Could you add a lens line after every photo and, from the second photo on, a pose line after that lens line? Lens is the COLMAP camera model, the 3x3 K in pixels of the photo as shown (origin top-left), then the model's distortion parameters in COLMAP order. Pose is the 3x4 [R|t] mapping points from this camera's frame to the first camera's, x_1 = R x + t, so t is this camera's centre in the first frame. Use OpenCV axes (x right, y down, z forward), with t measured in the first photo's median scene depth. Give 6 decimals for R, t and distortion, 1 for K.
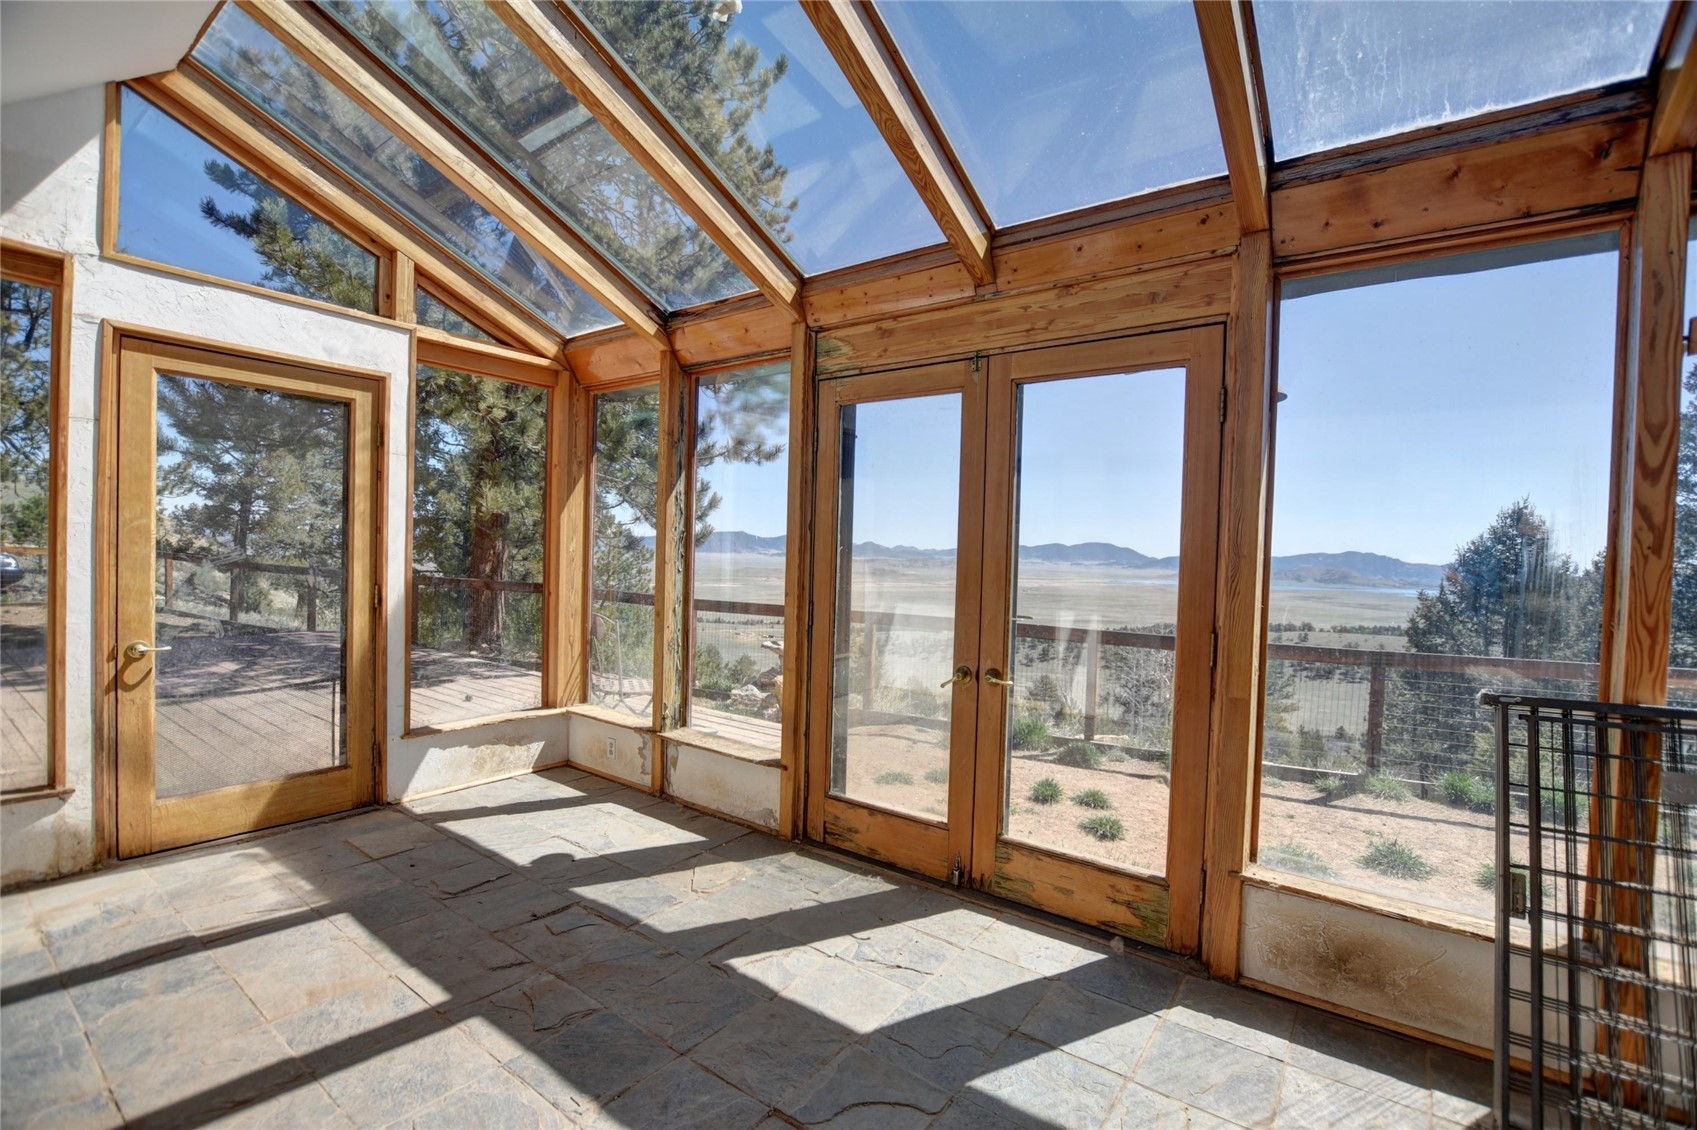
lens RADIAL K [[748.0, 0, 848.5], [0, 748.0, 580.6], [0, 0, 1]] dist [-0.032246, 0.004847]
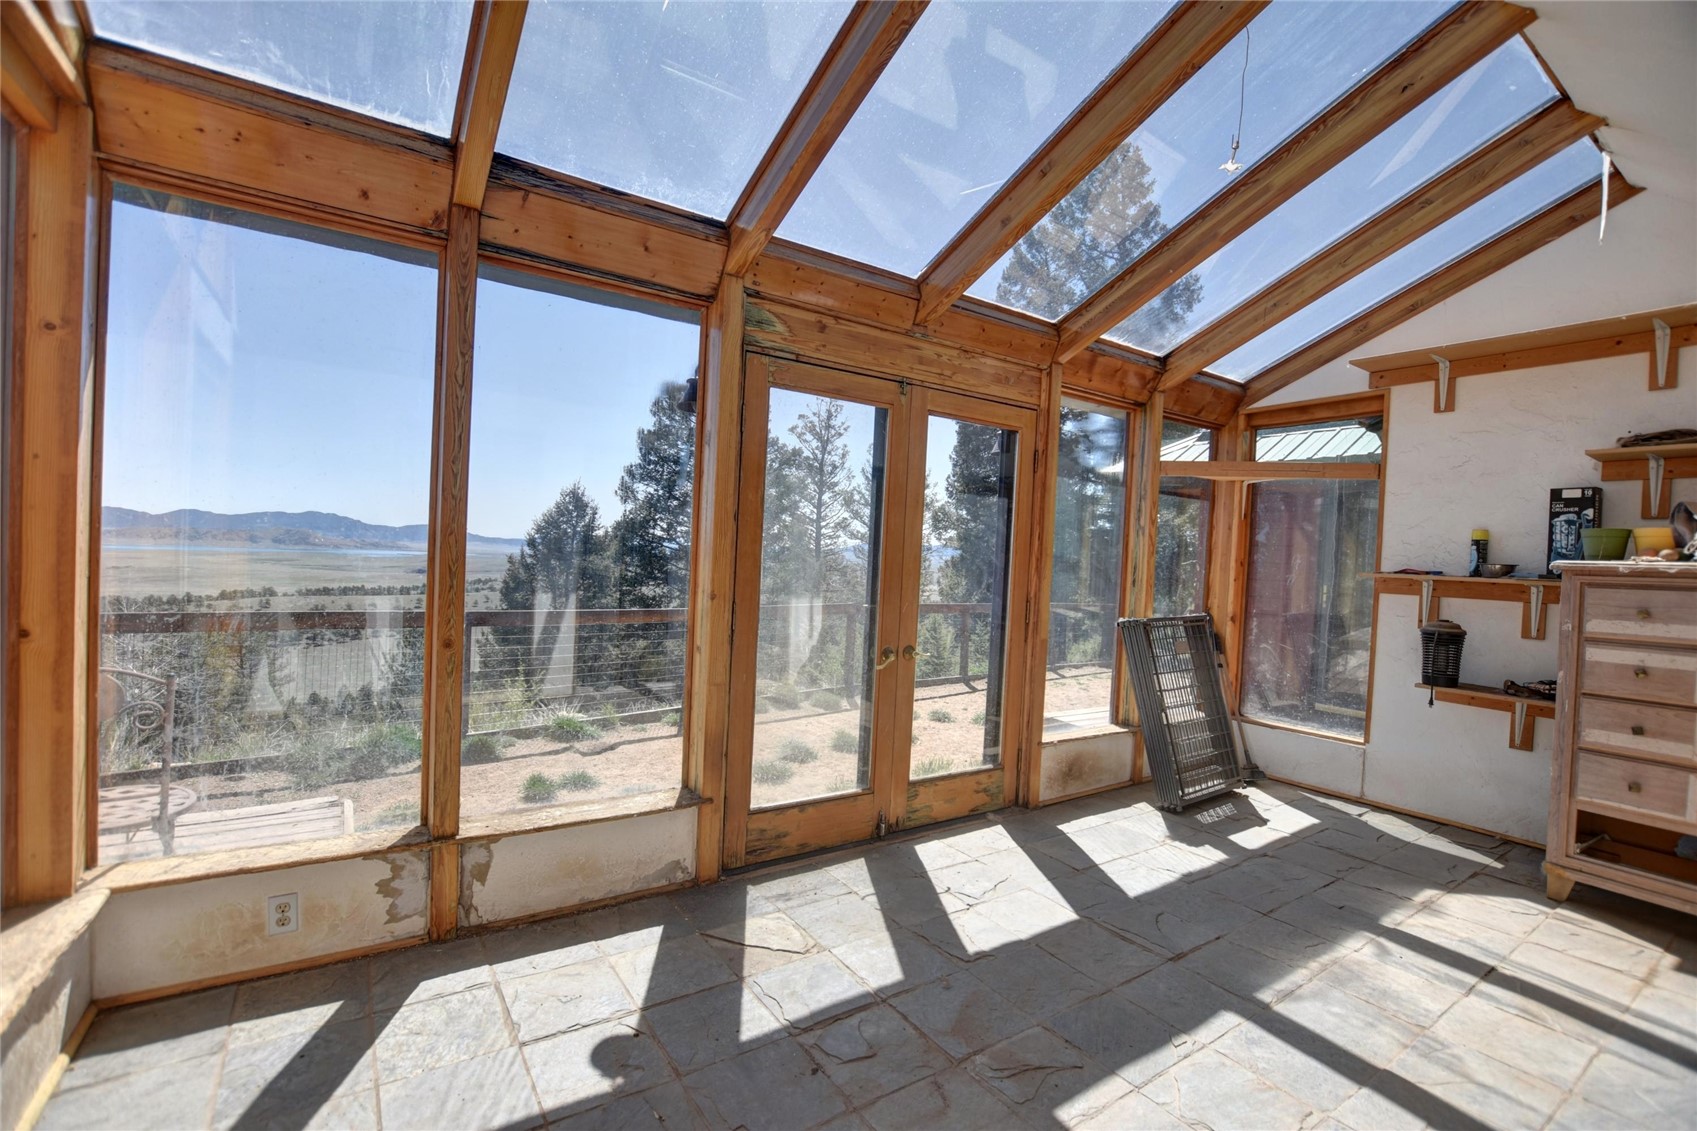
lens RADIAL K [[748.0, 0, 852.5], [0, 748.0, 552.6], [0, 0, 1]] dist [-0.032246, 0.004847]
pose [[0.339992, -0.017626, 0.940263, -0.880123], [0.004005, 0.999842, 0.017295, -0.050714], [-0.940420, -0.002115, 0.340009, 0.592067]]
